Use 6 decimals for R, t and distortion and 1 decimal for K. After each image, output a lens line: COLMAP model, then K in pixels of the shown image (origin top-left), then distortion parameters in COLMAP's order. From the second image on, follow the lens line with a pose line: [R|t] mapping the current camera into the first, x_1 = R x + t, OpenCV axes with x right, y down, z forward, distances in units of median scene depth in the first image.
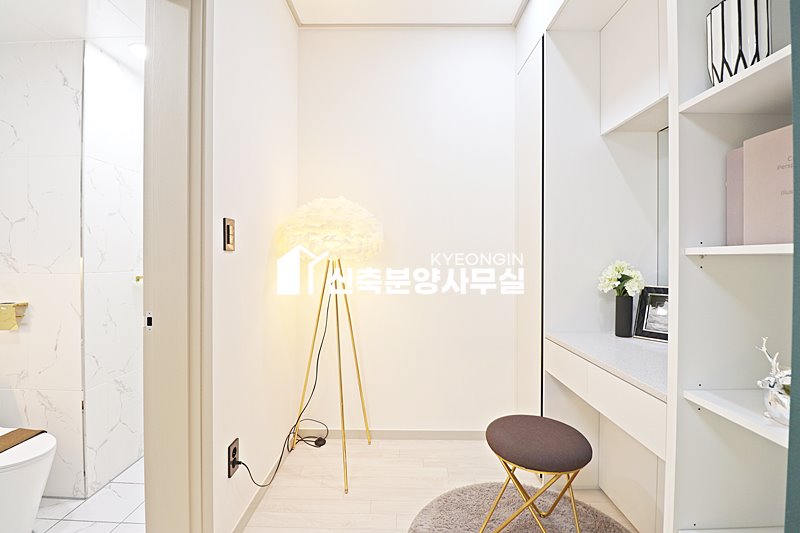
lens RADIAL K [[368.7, 0, 399.7], [0, 368.7, 262.3], [0, 0, 1]] dist [-0.023928, -0.000659]
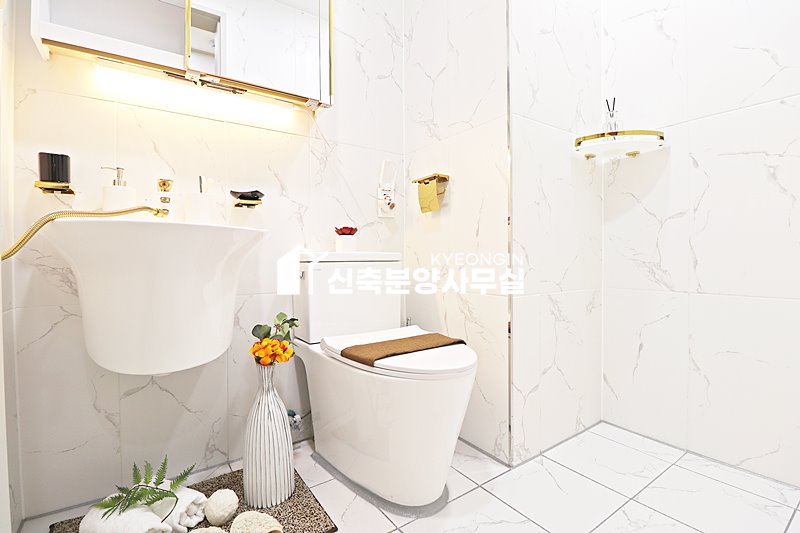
lens RADIAL K [[368.7, 0, 397.4], [0, 368.7, 266.5], [0, 0, 1]] dist [-0.023928, -0.000659]
pose [[0.577029, -0.003230, -0.816718, -0.461270], [-0.000078, 0.999992, -0.004010, 0.307451], [0.816724, 0.002378, 0.577024, 0.459998]]
